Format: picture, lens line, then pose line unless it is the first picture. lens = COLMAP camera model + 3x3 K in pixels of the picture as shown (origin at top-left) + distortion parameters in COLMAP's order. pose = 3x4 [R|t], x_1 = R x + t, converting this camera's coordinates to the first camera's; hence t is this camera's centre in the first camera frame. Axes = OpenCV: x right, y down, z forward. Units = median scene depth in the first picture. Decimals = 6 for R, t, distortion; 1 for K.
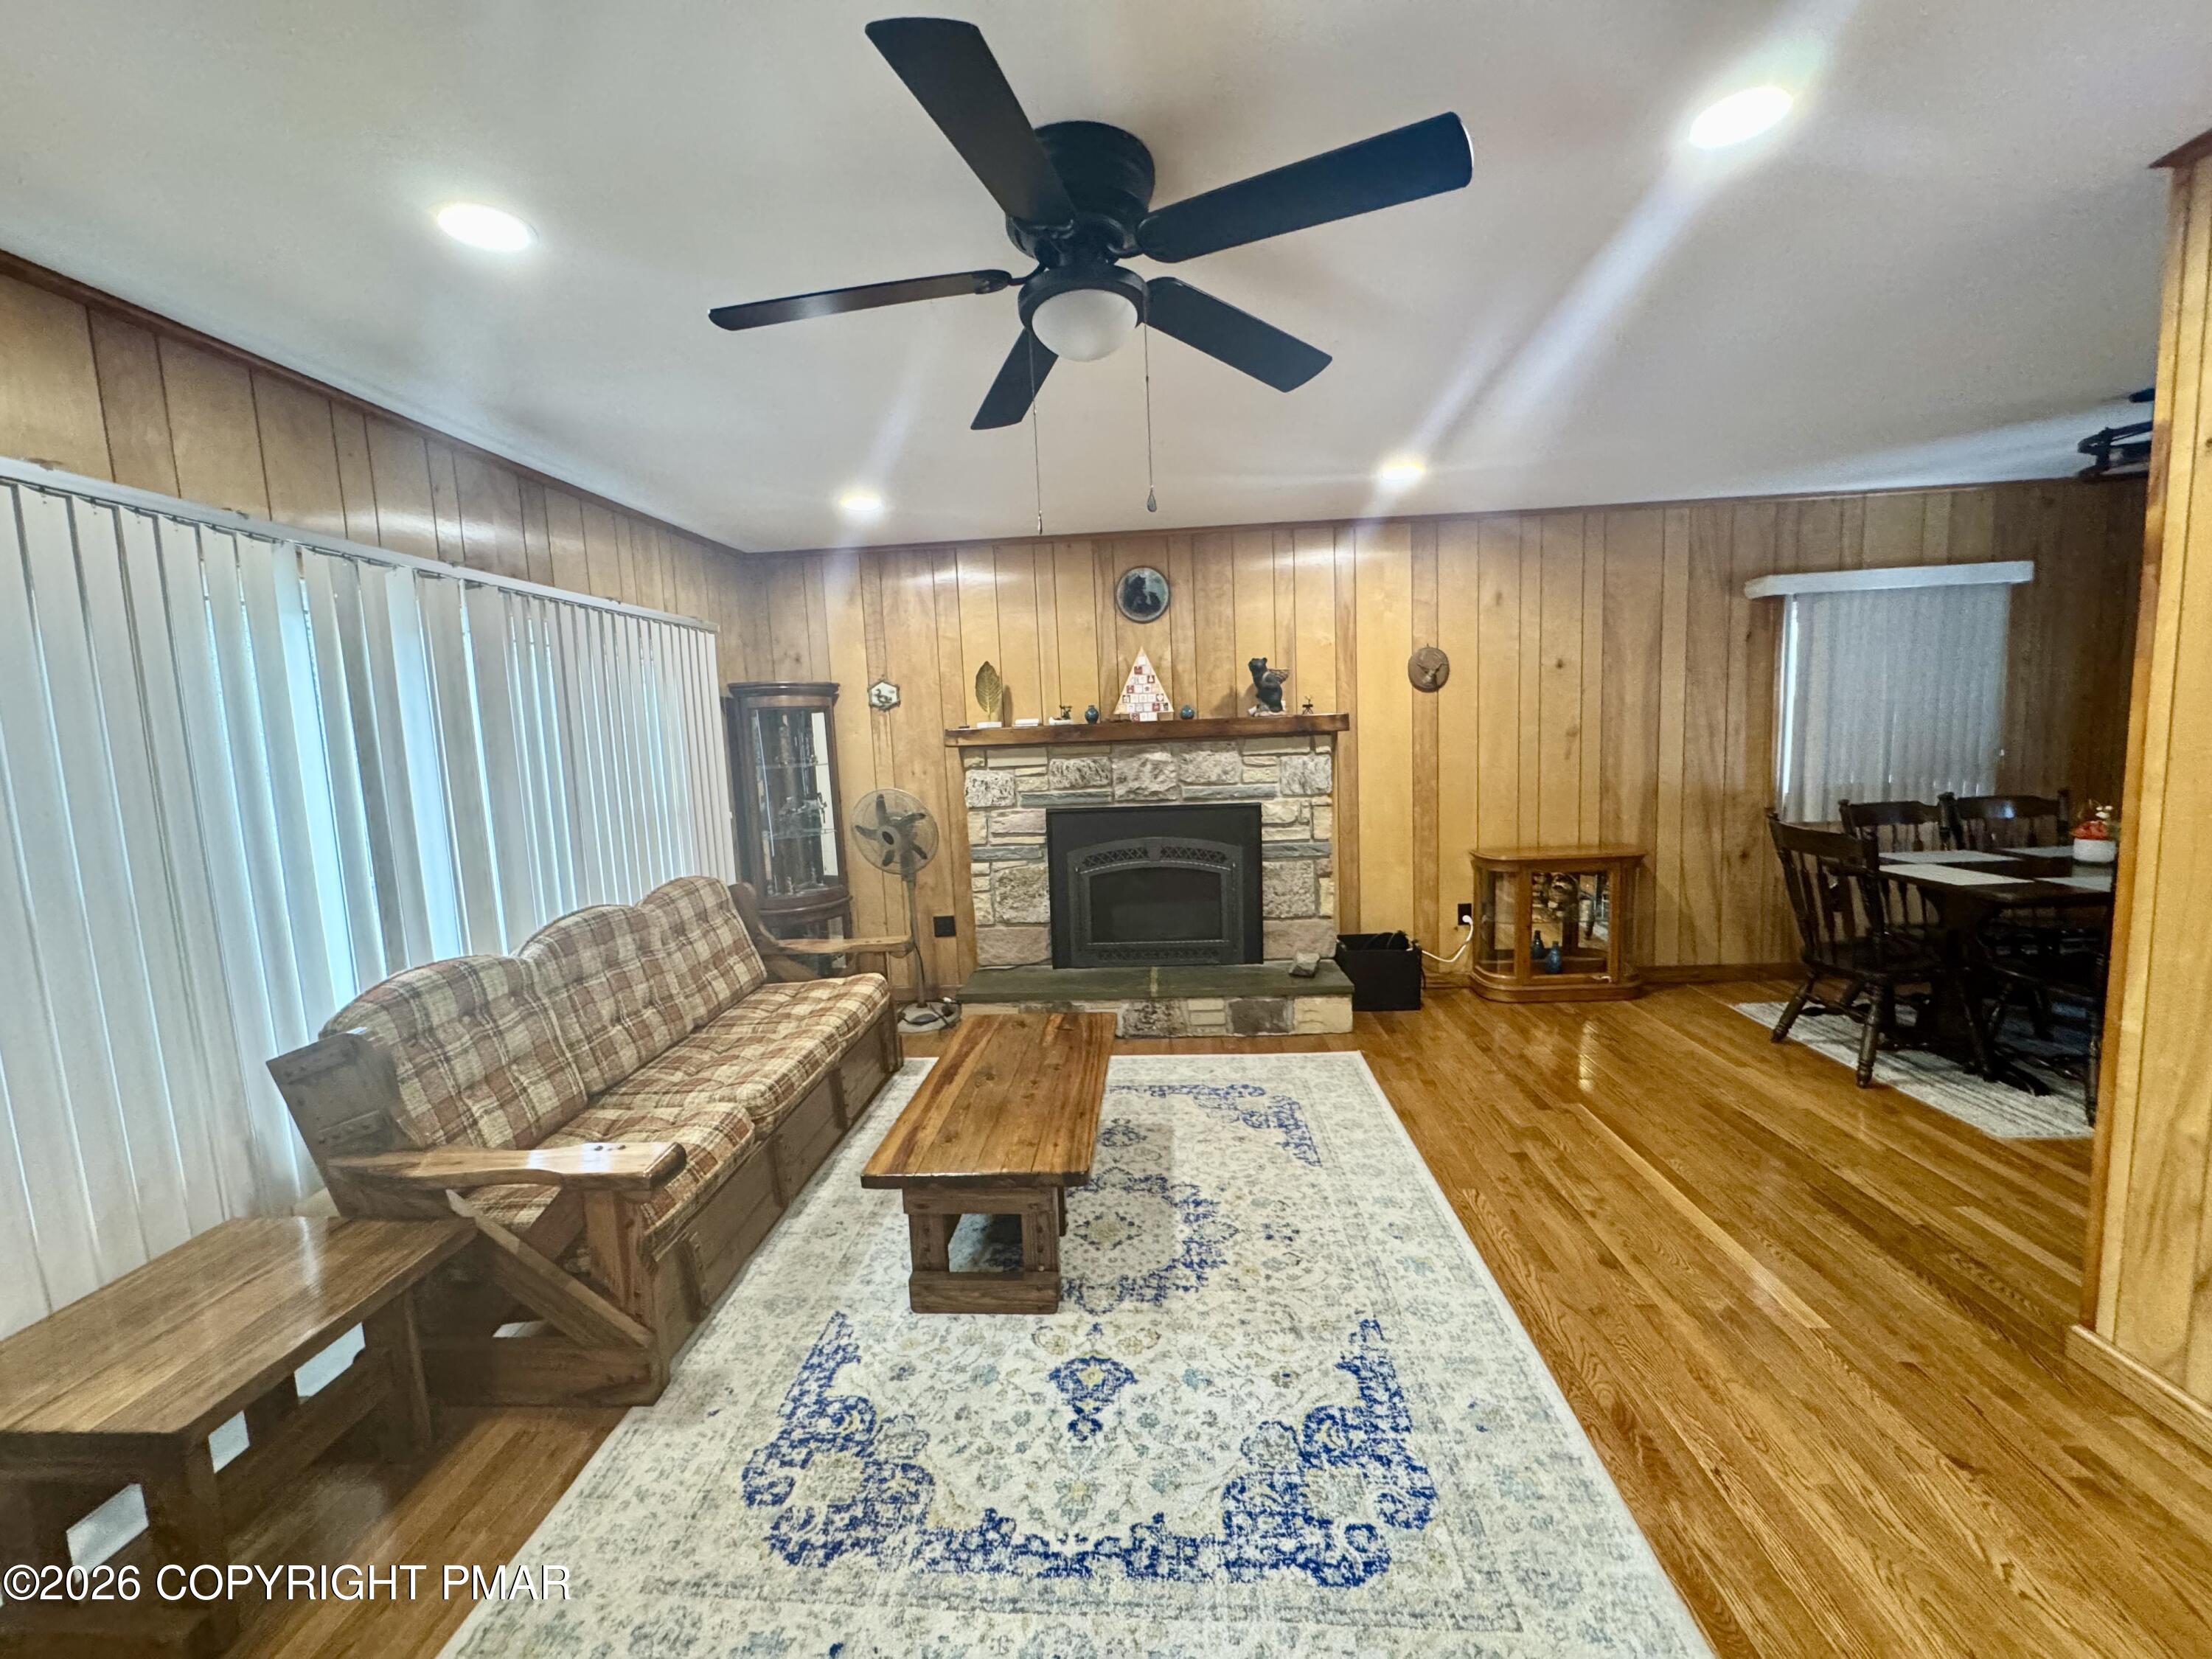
lens RADIAL K [[922.1, 0, 1106.0], [0, 922.1, 829.5], [0, 0, 1]] dist [0.000734, 0.000040]
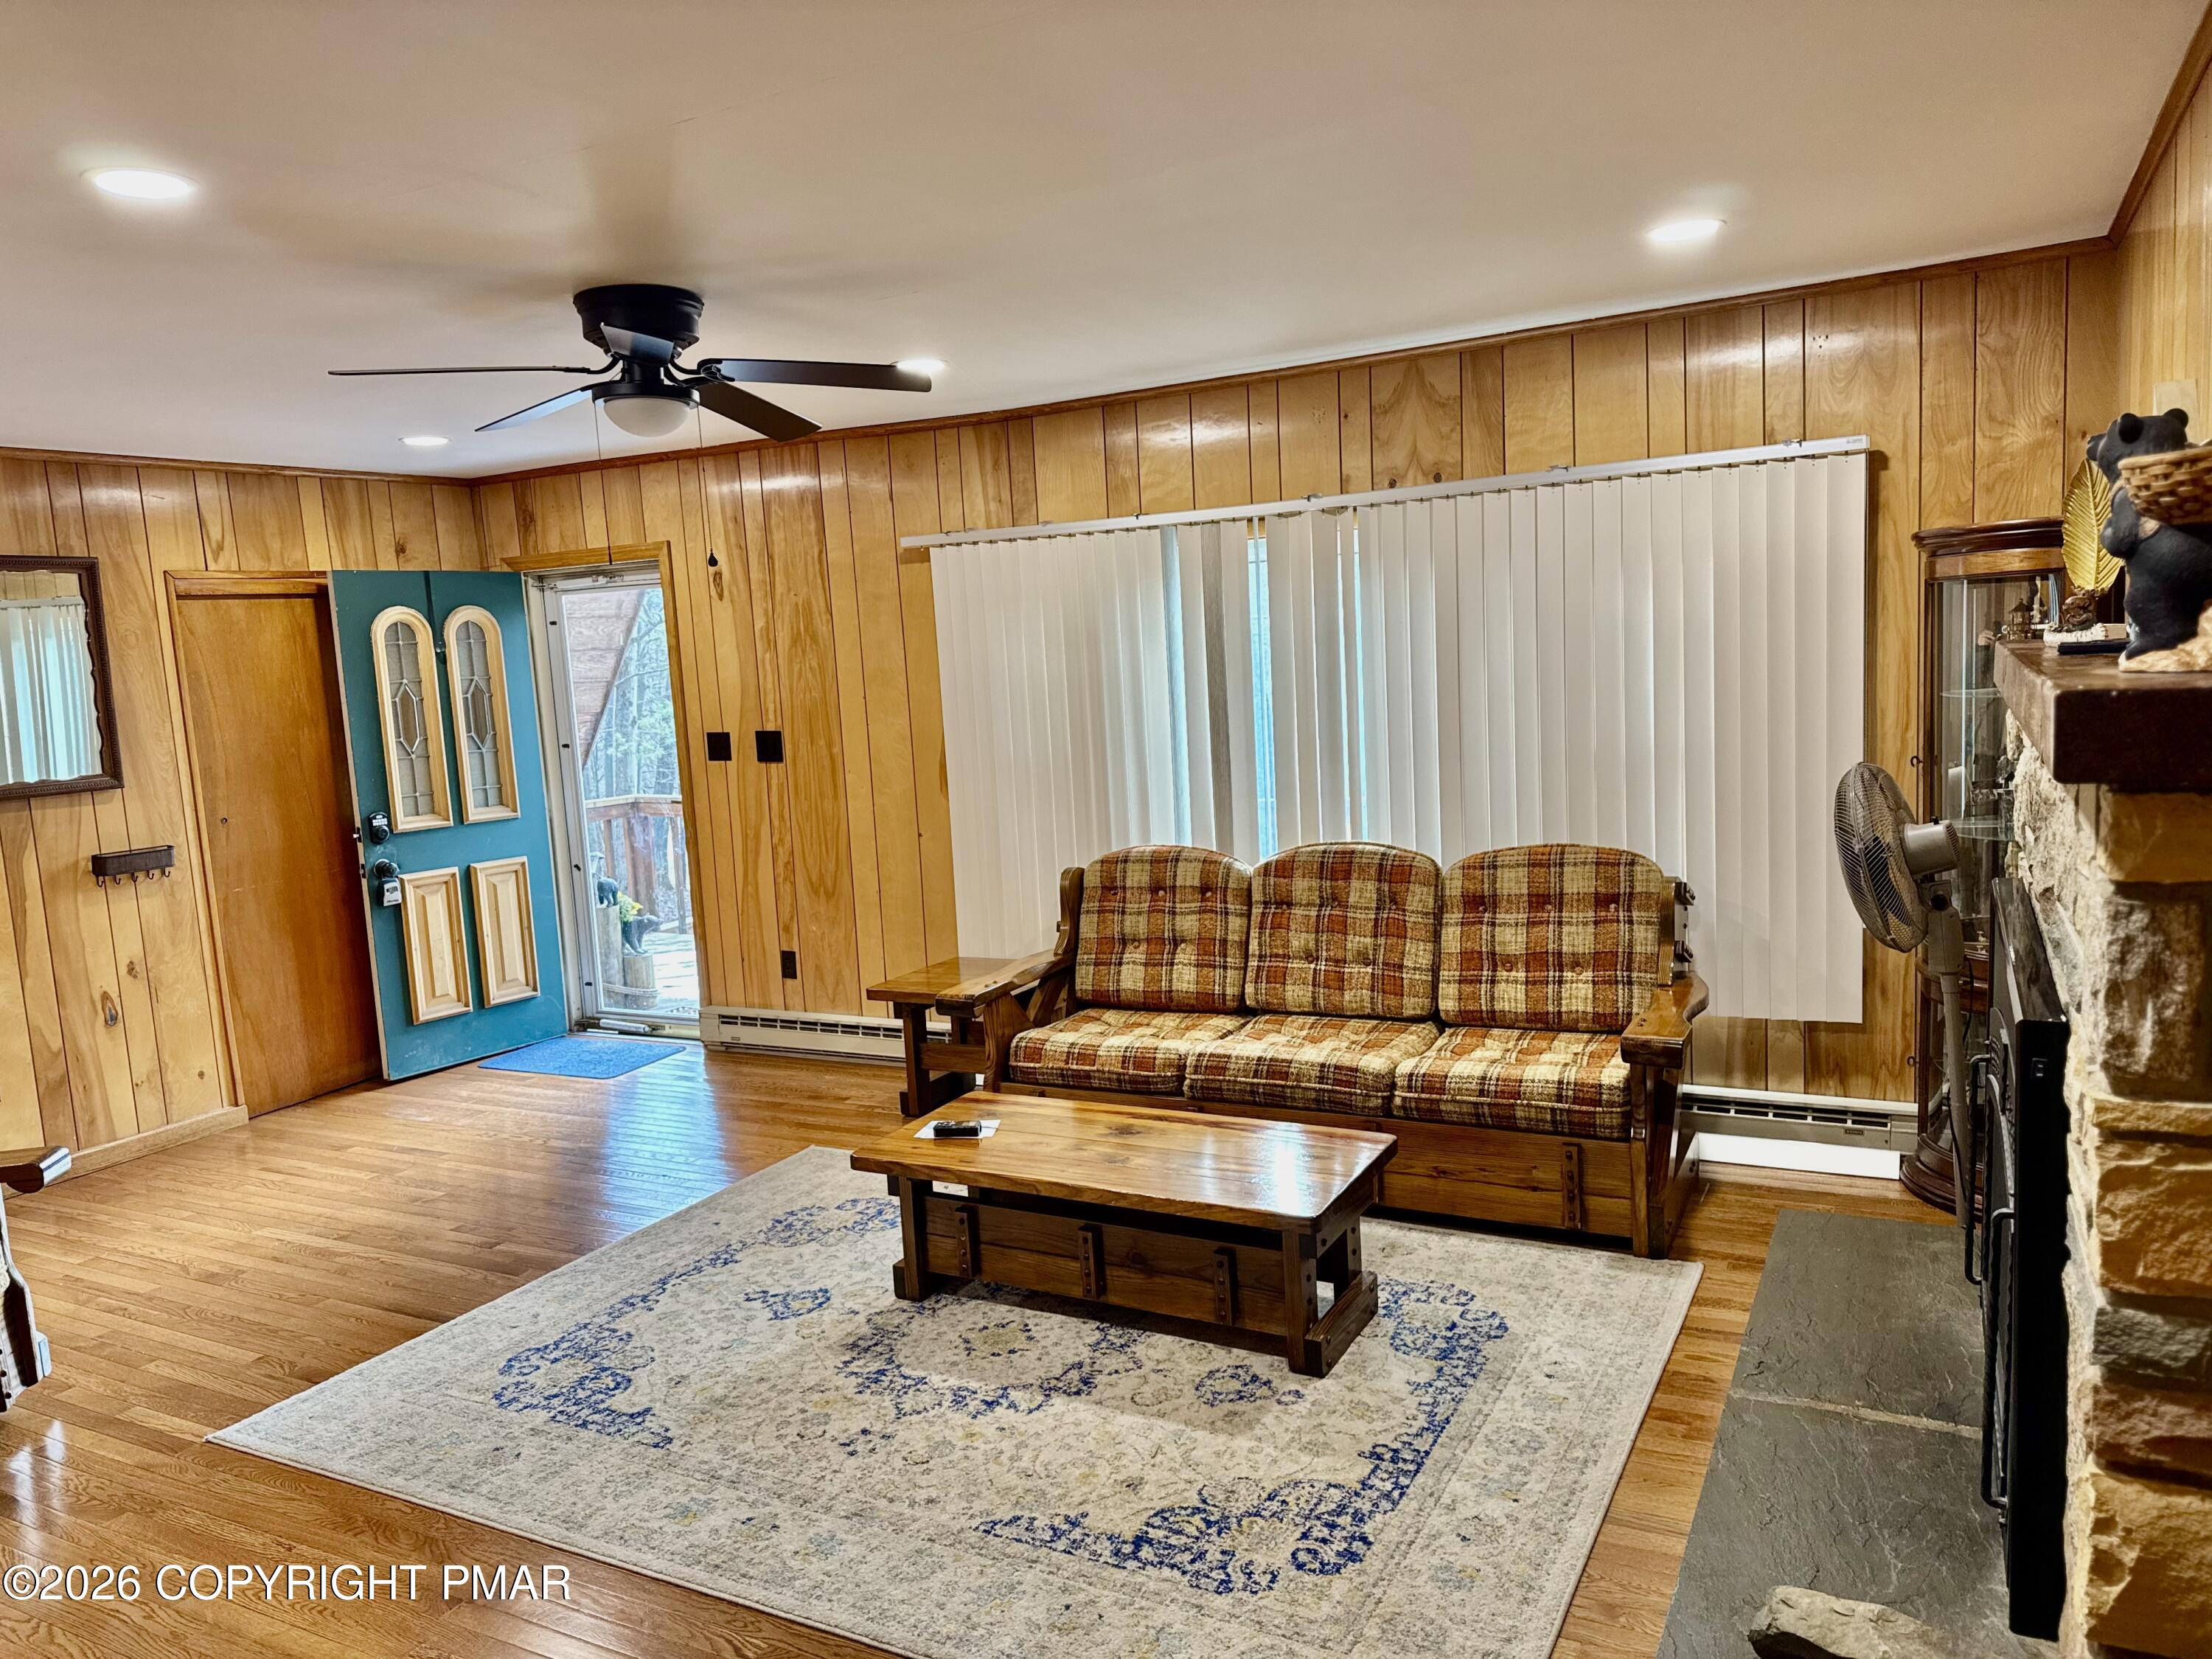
lens RADIAL K [[1531.1, 0, 1106.0], [0, 1531.1, 829.5], [0, 0, 1]] dist [0.000973, -0.000479]
pose [[-0.417094, 0.177544, -0.891353, 1.204366], [-0.025132, 0.978106, 0.206584, -0.313945], [0.908516, 0.108566, -0.403501, 1.764181]]
